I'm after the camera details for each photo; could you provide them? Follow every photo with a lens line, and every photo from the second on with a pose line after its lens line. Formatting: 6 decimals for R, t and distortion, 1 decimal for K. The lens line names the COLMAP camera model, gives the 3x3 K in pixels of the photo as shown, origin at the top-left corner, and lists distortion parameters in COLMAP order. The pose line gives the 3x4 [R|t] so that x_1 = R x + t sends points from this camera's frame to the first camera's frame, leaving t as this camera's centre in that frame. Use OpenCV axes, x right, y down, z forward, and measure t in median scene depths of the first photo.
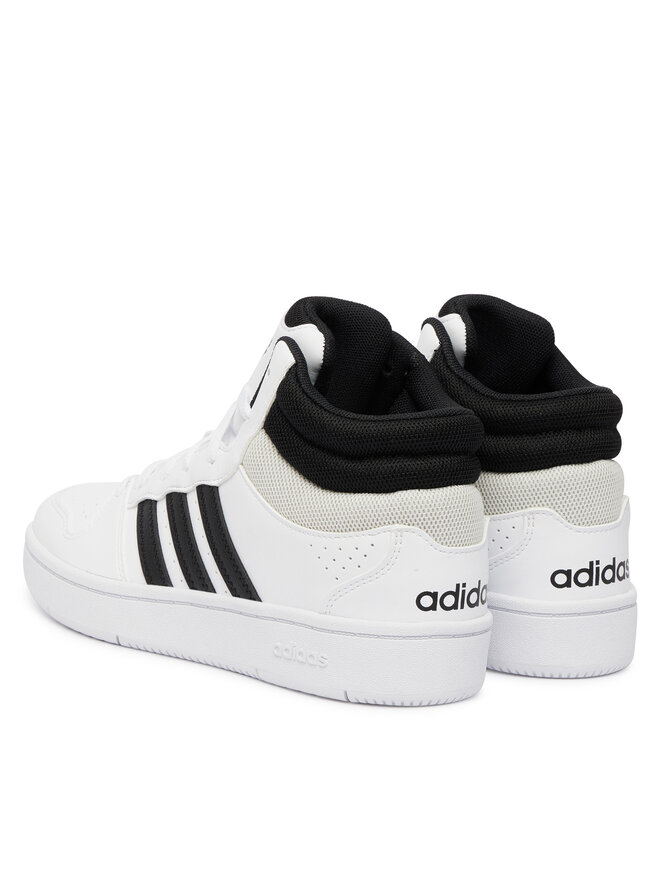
lens RADIAL K [[1590.6, 0, 330.4], [0, 1590.6, 440.4], [0, 0, 1]] dist [-0.043006, 0.000000]
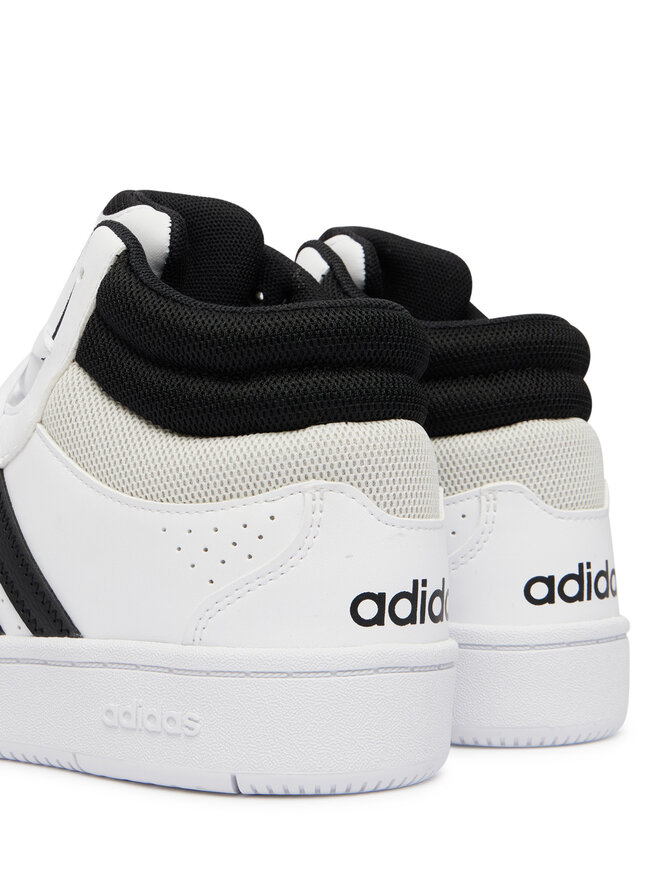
lens RADIAL K [[1409.2, 0, 329.2], [0, 1409.2, 439.9], [0, 0, 1]] dist [-0.036427, 0.000000]
pose [[0.987022, -0.024813, 0.158658, -0.033528], [0.043569, 0.992311, -0.115849, 0.094902], [-0.154564, 0.121258, 0.980513, 0.464670]]
